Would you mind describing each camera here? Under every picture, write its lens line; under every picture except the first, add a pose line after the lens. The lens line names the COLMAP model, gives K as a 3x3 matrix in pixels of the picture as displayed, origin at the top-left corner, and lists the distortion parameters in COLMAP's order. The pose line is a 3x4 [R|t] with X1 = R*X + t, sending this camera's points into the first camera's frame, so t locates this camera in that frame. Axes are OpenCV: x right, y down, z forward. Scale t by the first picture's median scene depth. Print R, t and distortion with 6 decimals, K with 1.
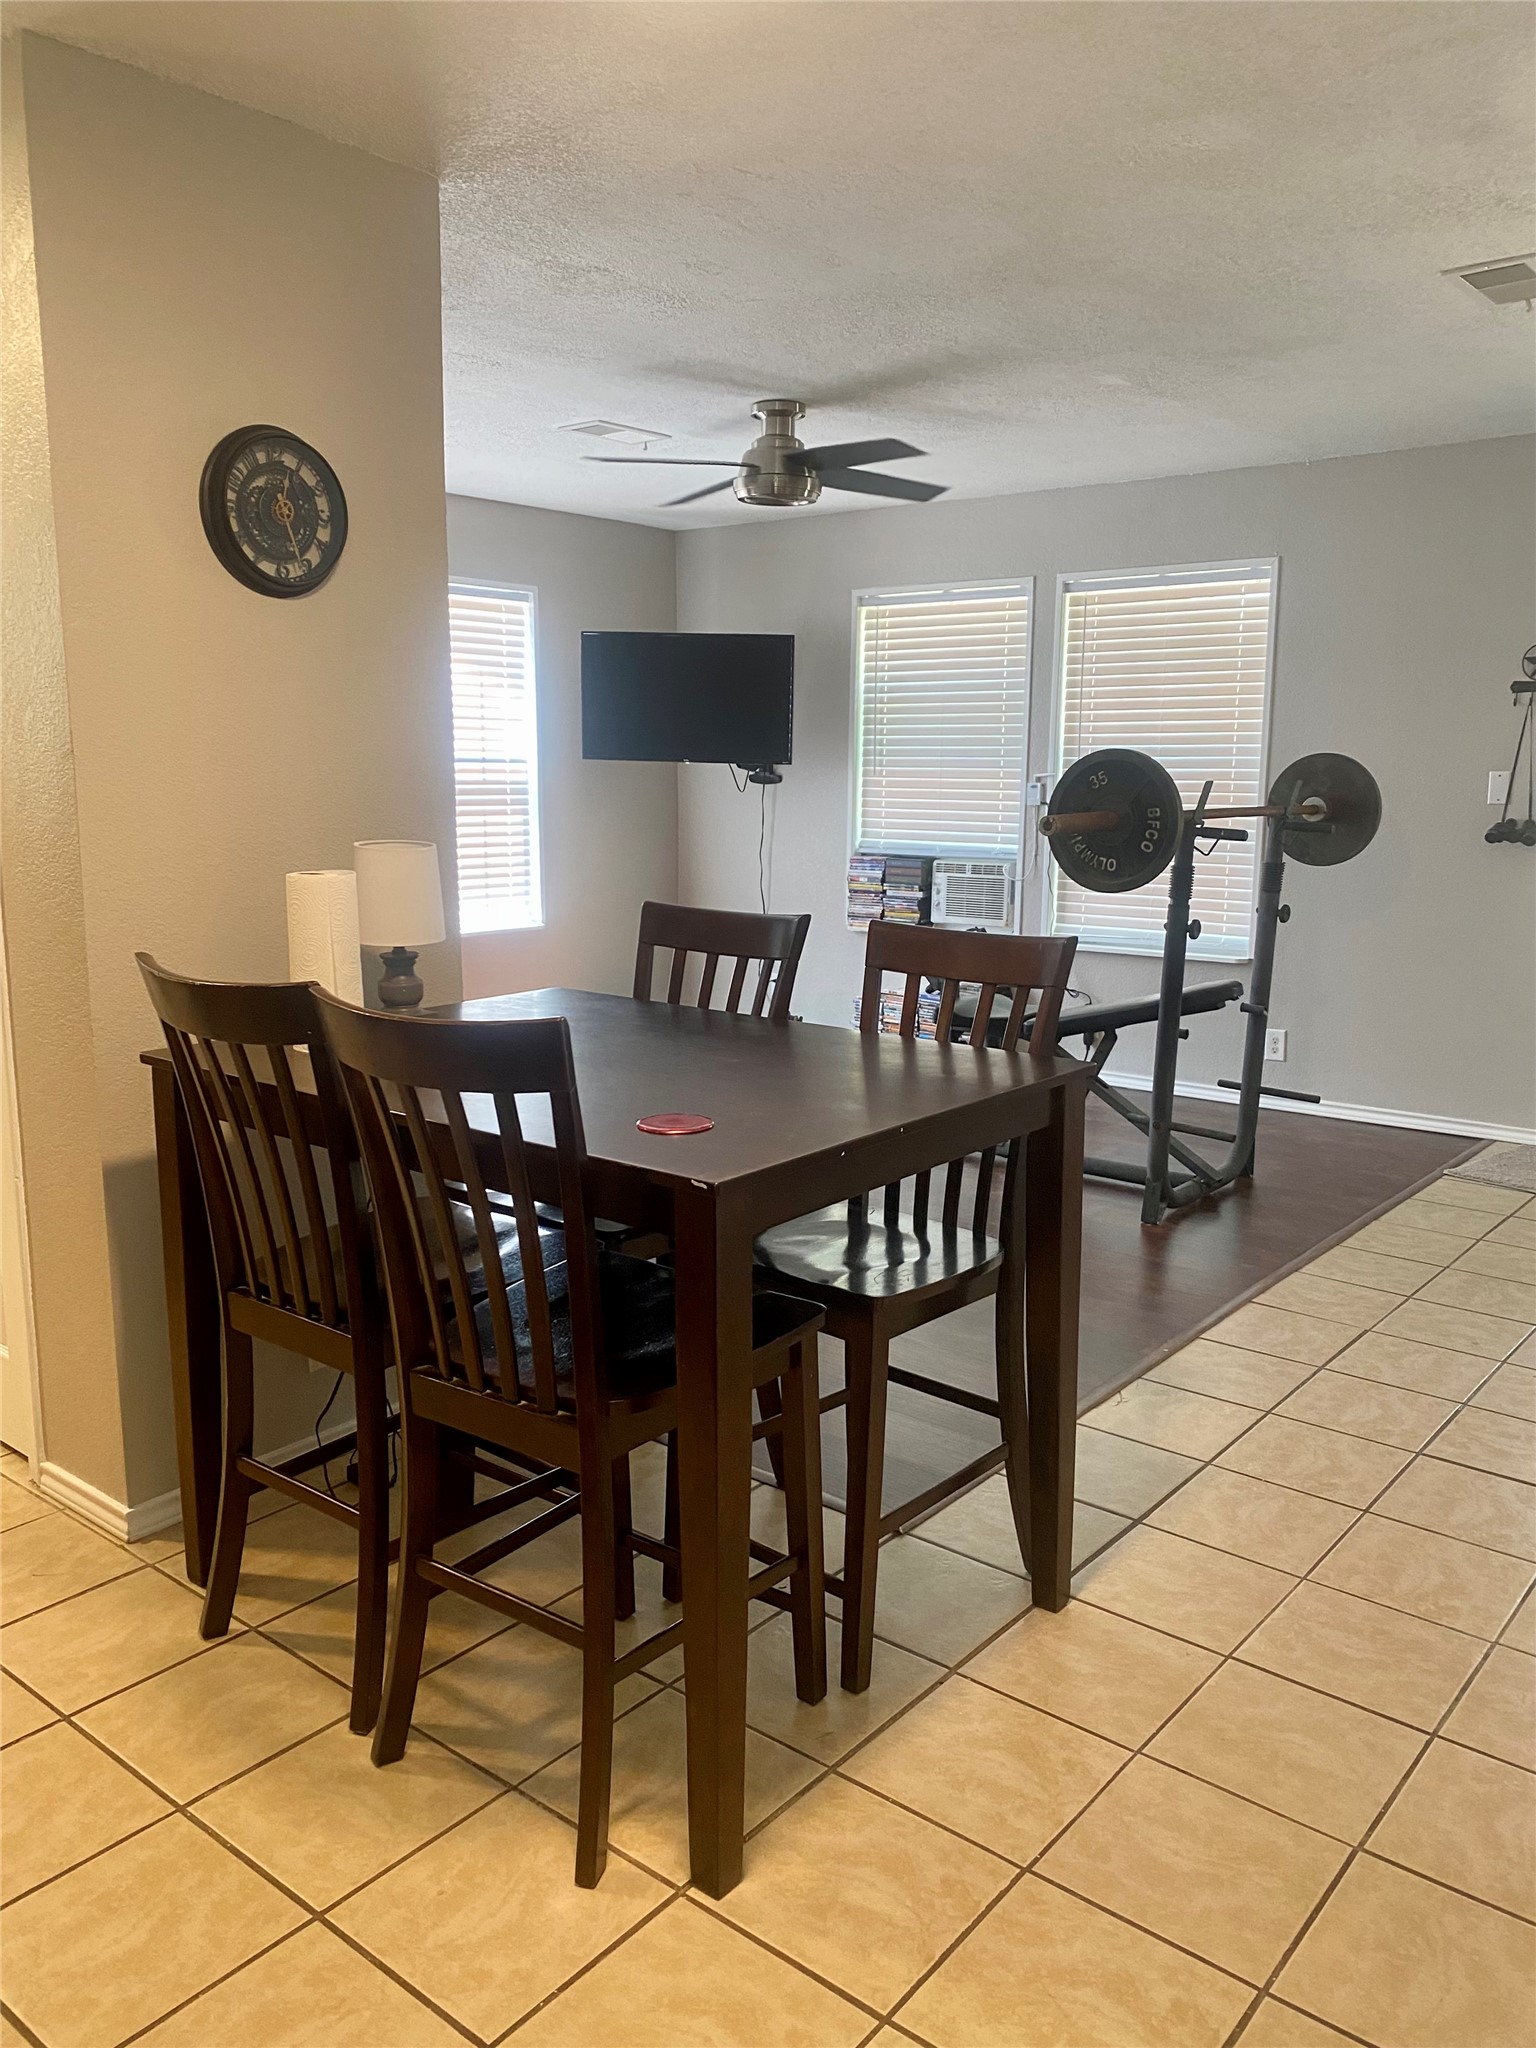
lens RADIAL K [[1570.4, 0, 776.2], [0, 1570.4, 995.5], [0, 0, 1]] dist [-0.001976, -0.008143]
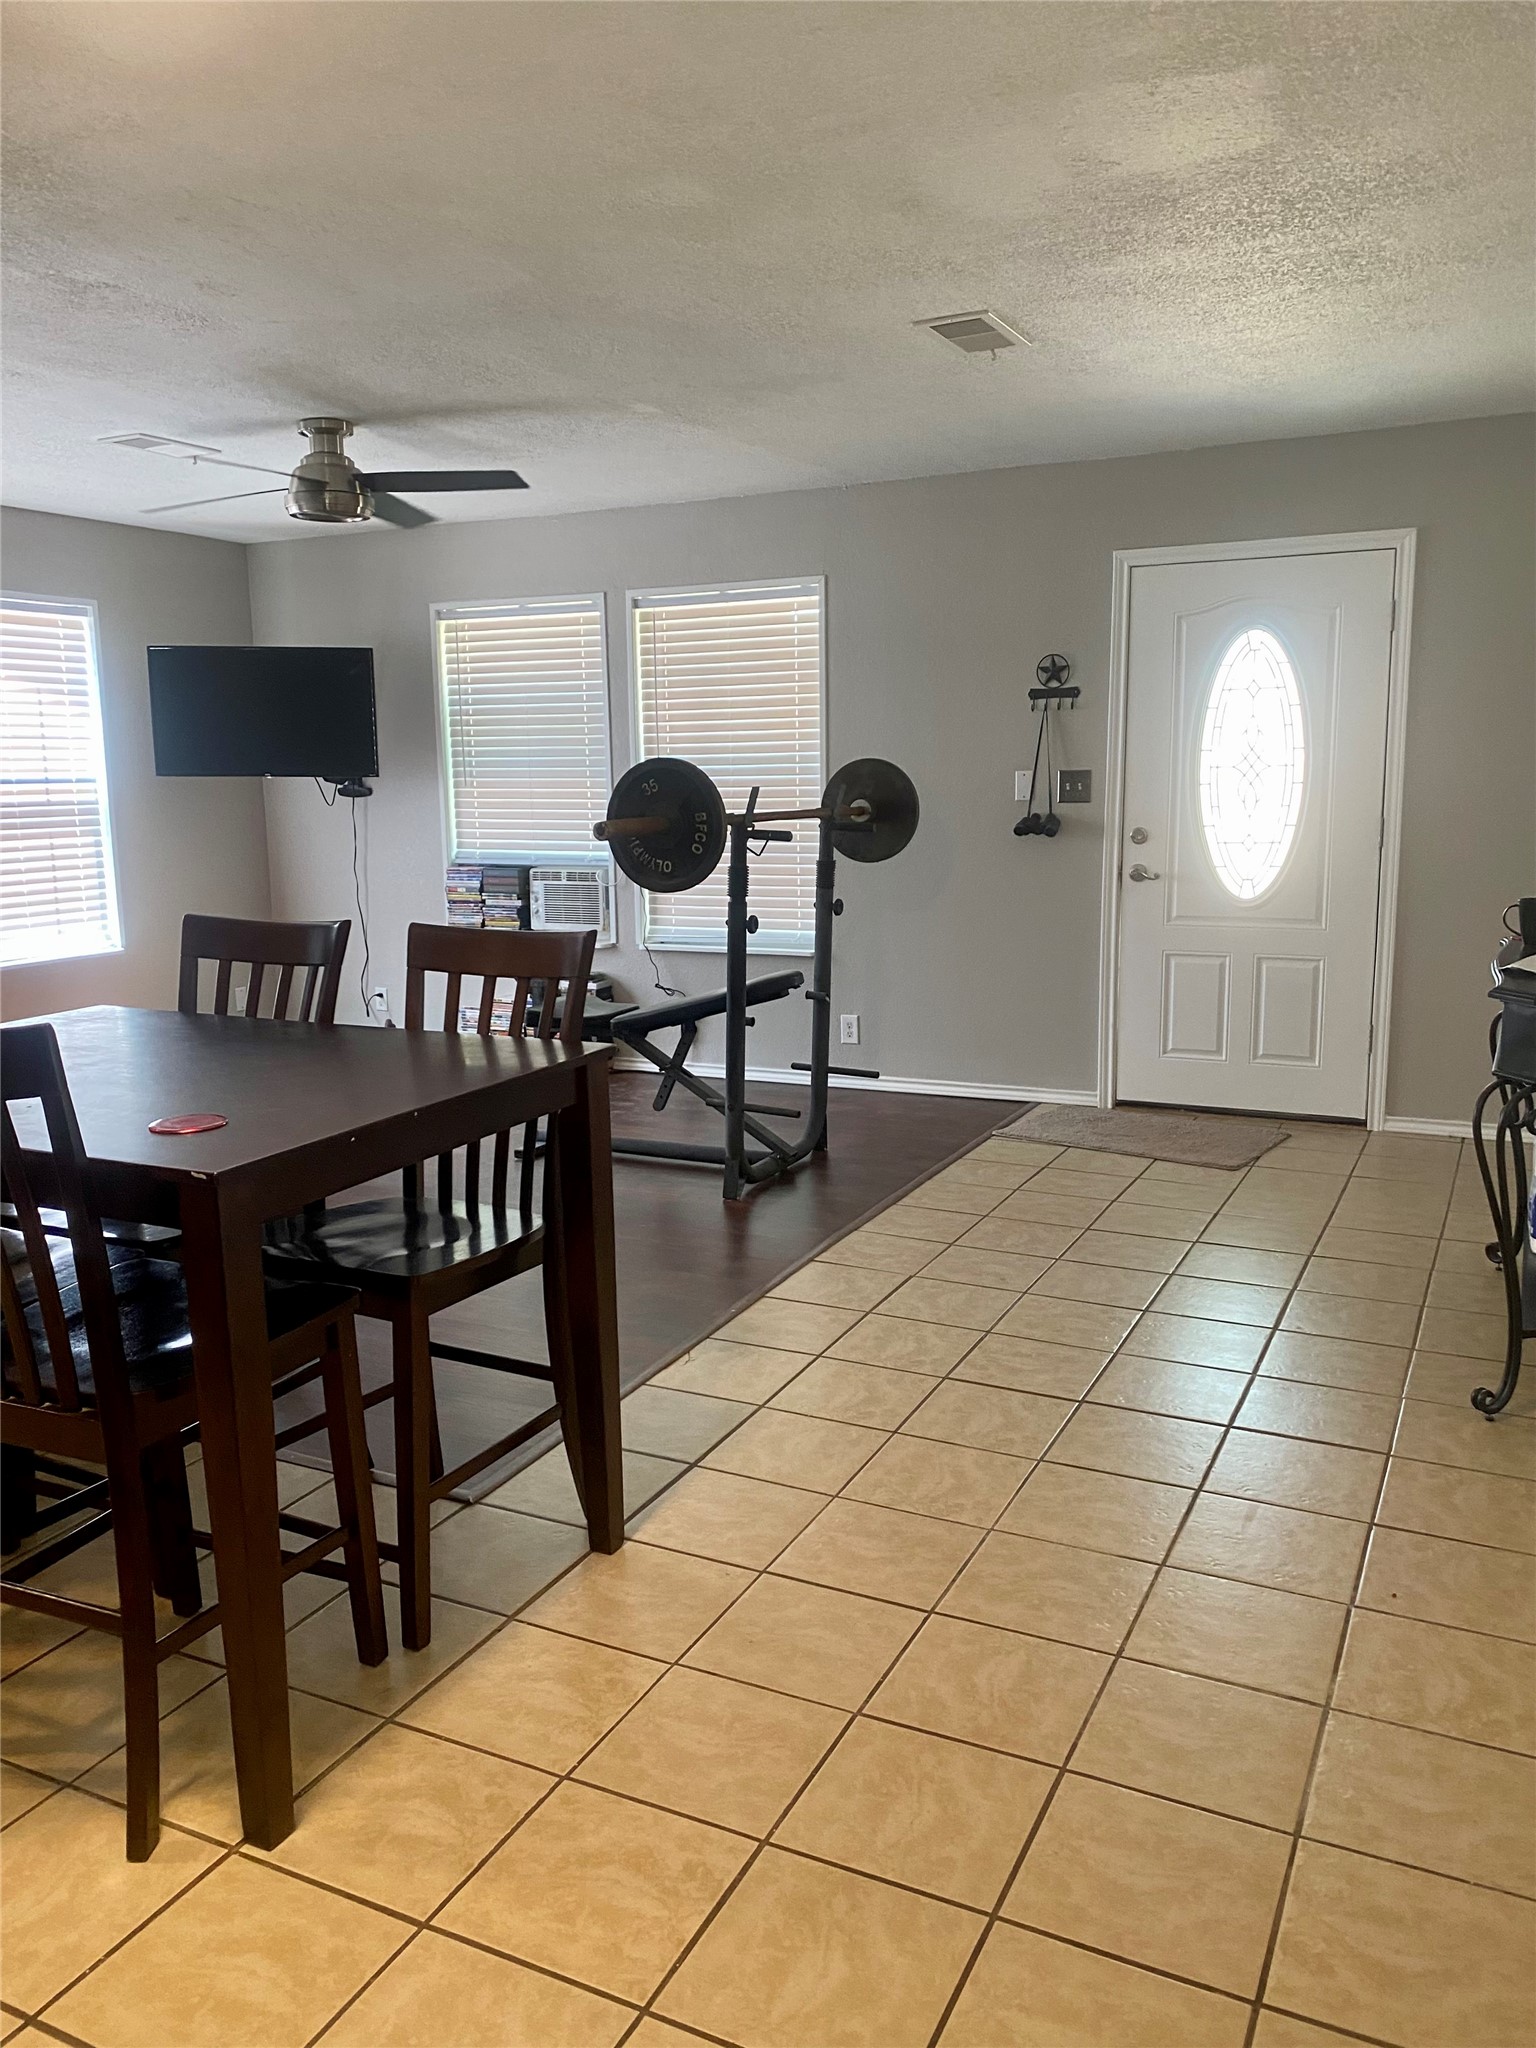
lens RADIAL K [[1550.8, 0, 770.8], [0, 1550.8, 1015.5], [0, 0, 1]] dist [-0.000462, -0.009388]
pose [[0.972471, -0.055480, 0.226324, 0.037300], [0.053610, 0.998458, 0.014404, 0.006449], [-0.226774, -0.001874, 0.973946, -0.041769]]
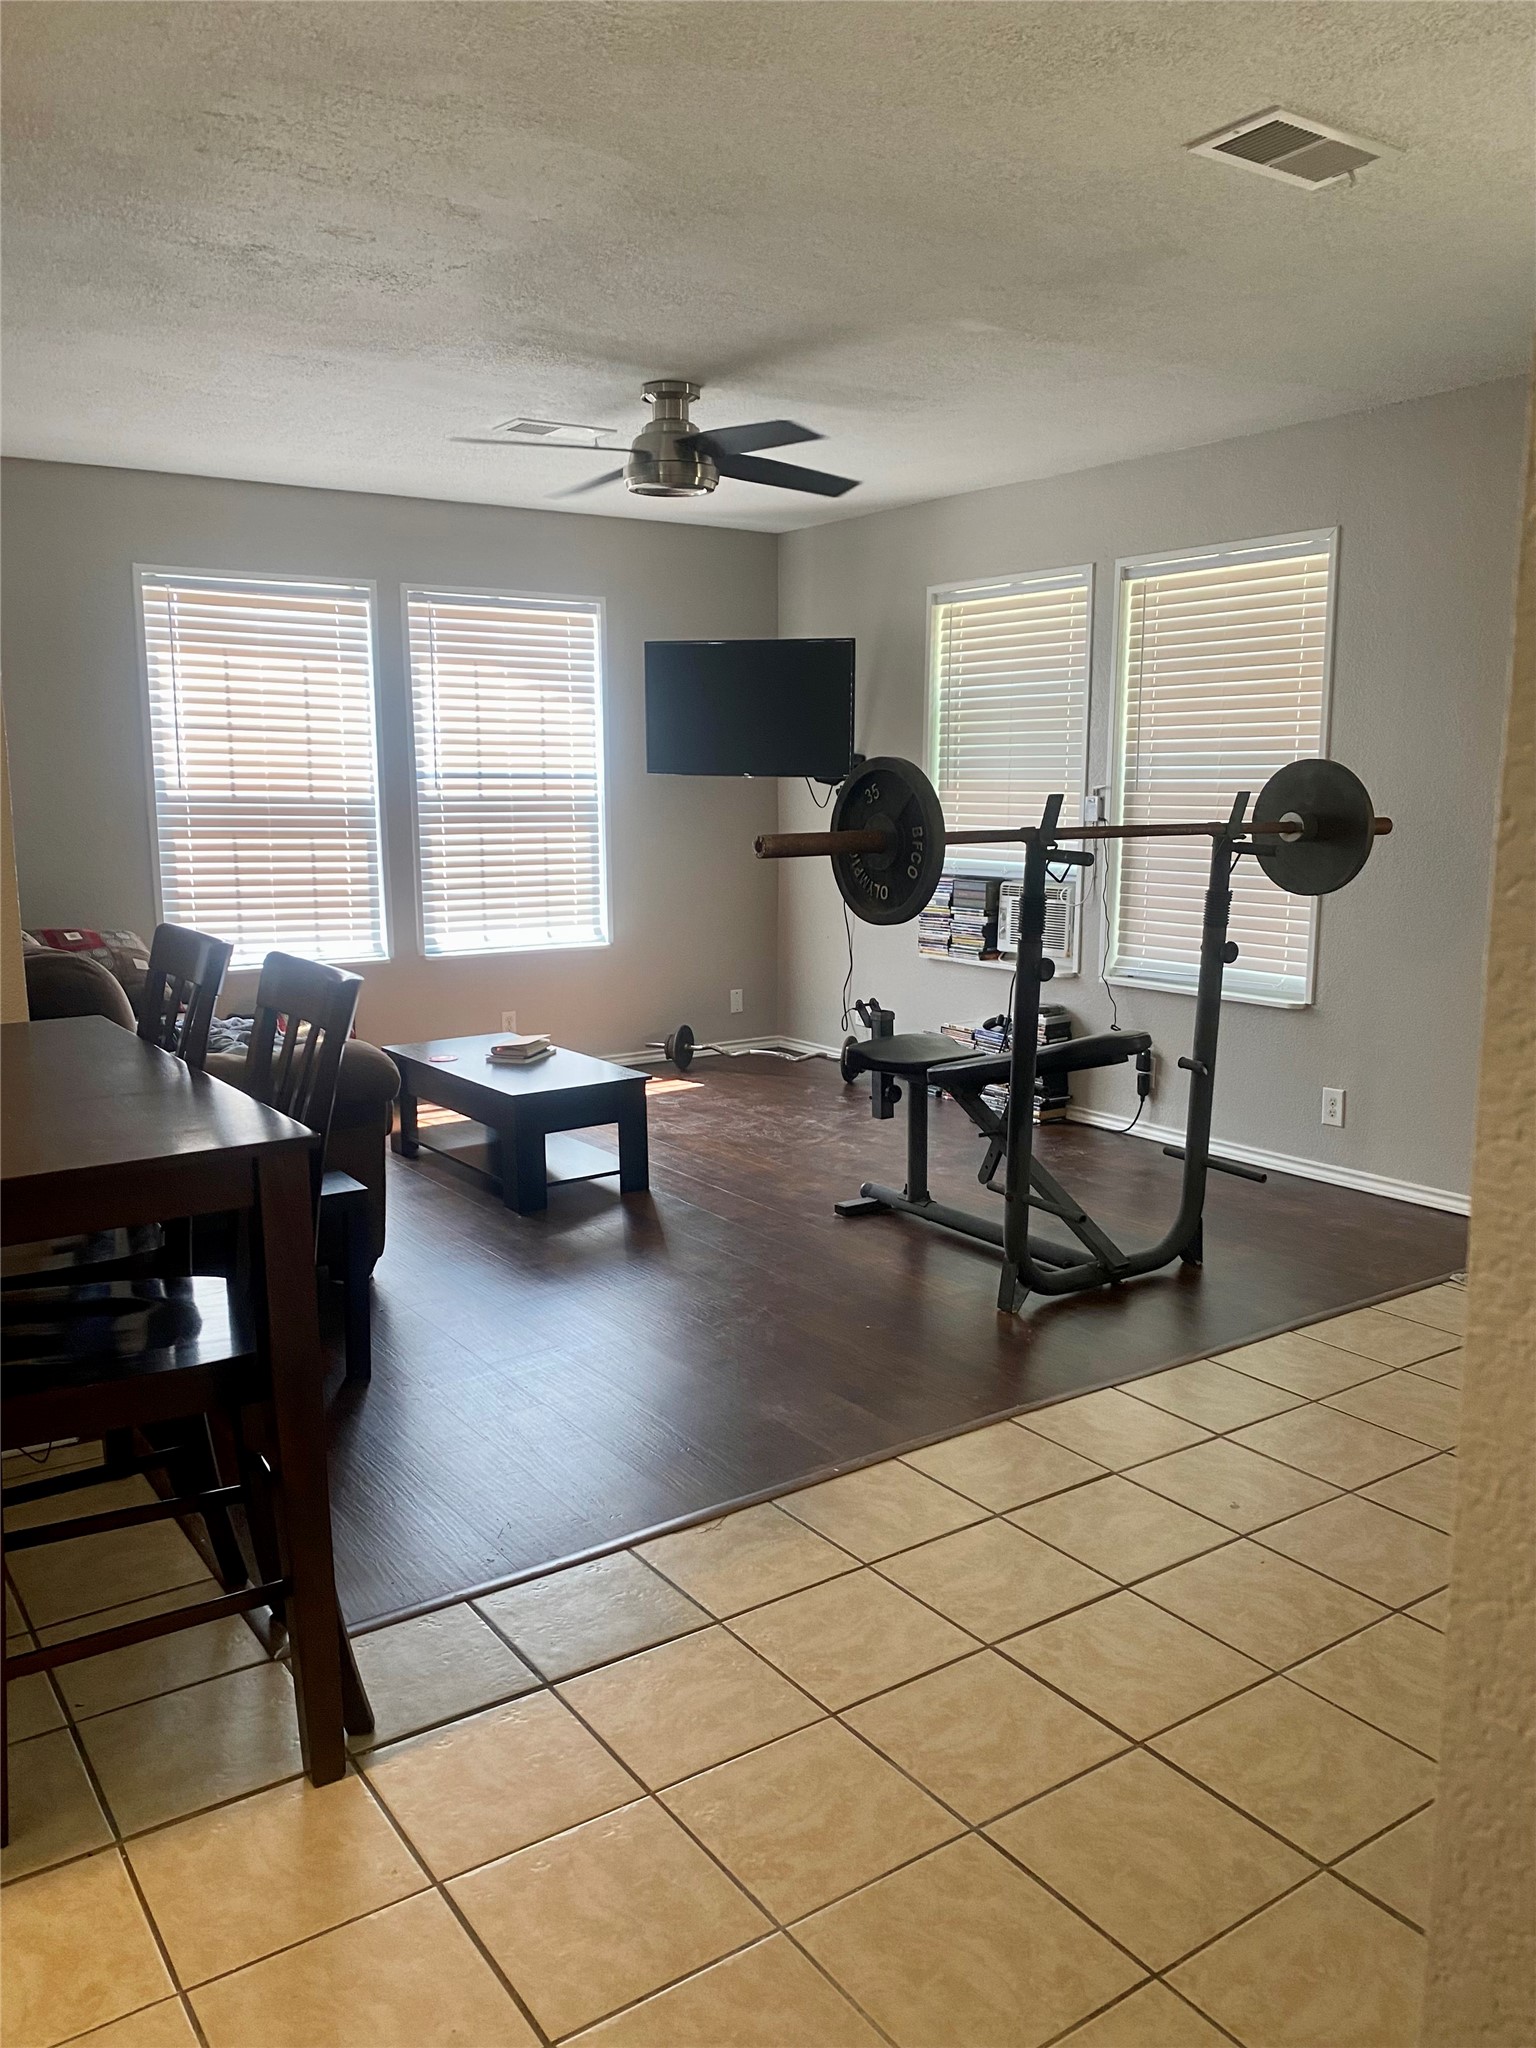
lens RADIAL K [[1564.2, 0, 768.0], [0, 1564.2, 1024.0], [0, 0, 1]] dist [-0.007017, -0.007748]
pose [[0.963275, 0.033592, -0.266406, 0.367453], [-0.031123, 0.999425, 0.013484, -0.020289], [0.266706, -0.004698, 0.963767, 0.155729]]
